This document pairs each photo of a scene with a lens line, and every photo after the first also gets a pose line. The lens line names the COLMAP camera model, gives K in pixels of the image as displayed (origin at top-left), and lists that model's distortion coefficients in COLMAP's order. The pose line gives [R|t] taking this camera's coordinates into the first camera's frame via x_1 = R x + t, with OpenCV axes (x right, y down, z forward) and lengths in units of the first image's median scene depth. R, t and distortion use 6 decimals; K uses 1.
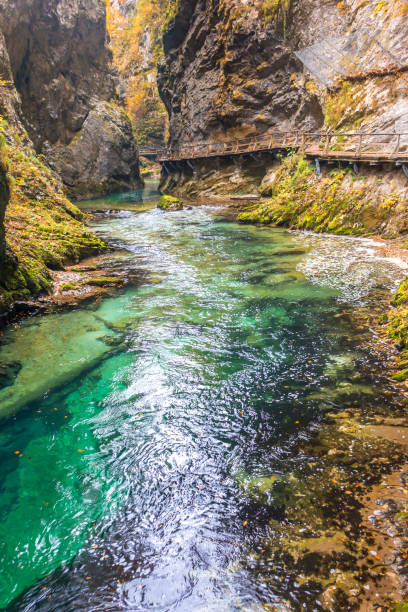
lens RADIAL K [[501.3, 0, 204.0], [0, 501.3, 306.0], [0, 0, 1]] dist [0.032468, 0.002427]
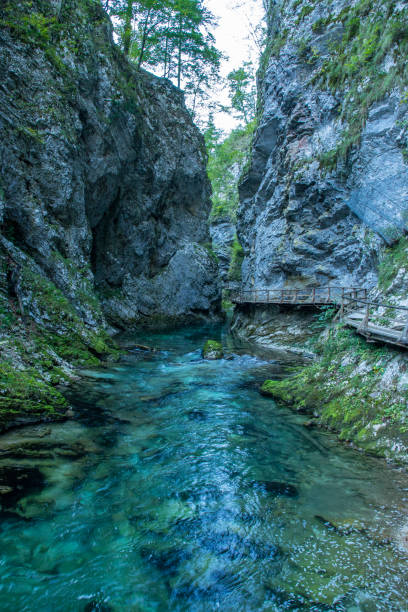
lens RADIAL K [[439.6, 0, 204.0], [0, 439.6, 306.0], [0, 0, 1]] dist [-0.003689, 0.001641]
pose [[0.961736, 0.094096, -0.257311, 0.117153], [-0.153676, 0.962790, -0.222303, -0.102781], [0.226819, 0.253340, 0.940411, 0.231508]]
